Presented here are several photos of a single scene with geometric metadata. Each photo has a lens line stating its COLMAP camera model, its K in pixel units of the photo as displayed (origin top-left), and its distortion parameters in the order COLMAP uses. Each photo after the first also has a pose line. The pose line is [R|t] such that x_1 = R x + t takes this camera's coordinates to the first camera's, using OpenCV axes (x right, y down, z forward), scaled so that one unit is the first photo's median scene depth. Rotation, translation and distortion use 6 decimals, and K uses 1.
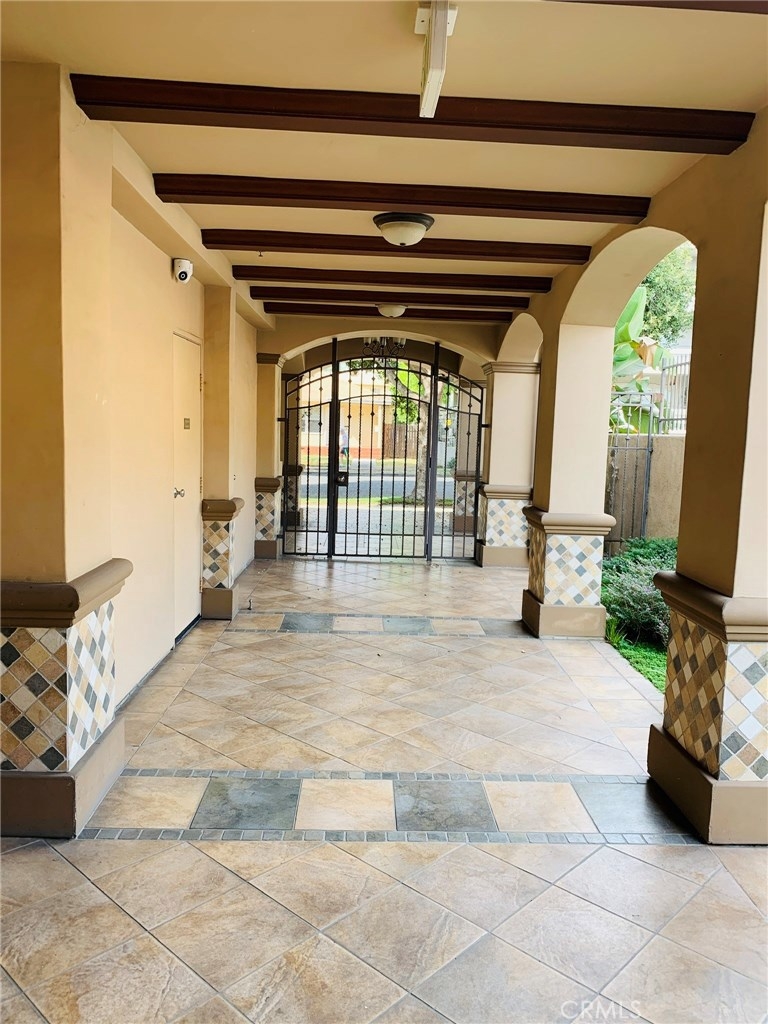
lens RADIAL K [[794.2, 0, 389.0], [0, 794.2, 498.6], [0, 0, 1]] dist [0.162623, -0.355871]
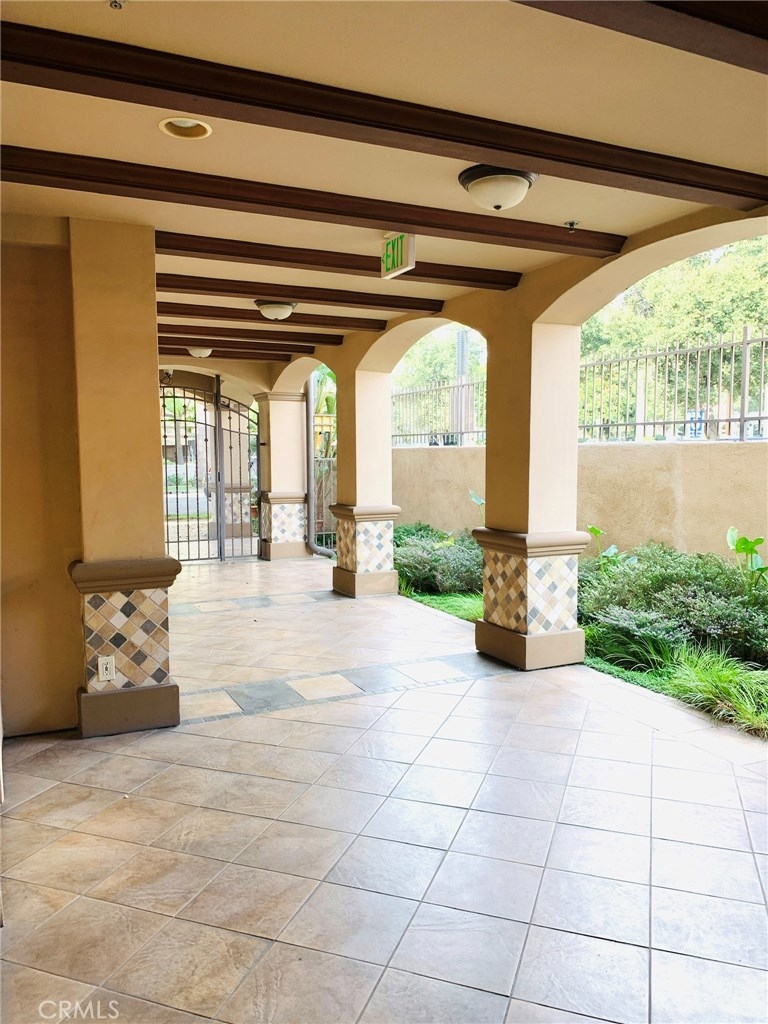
lens RADIAL K [[794.2, 0, 389.0], [0, 794.2, 498.6], [0, 0, 1]] dist [0.162623, -0.355871]
pose [[0.913507, -0.062033, 0.402066, -0.297602], [0.069428, 0.997580, -0.003832, 0.013286], [-0.400855, 0.031415, 0.915603, -0.274327]]
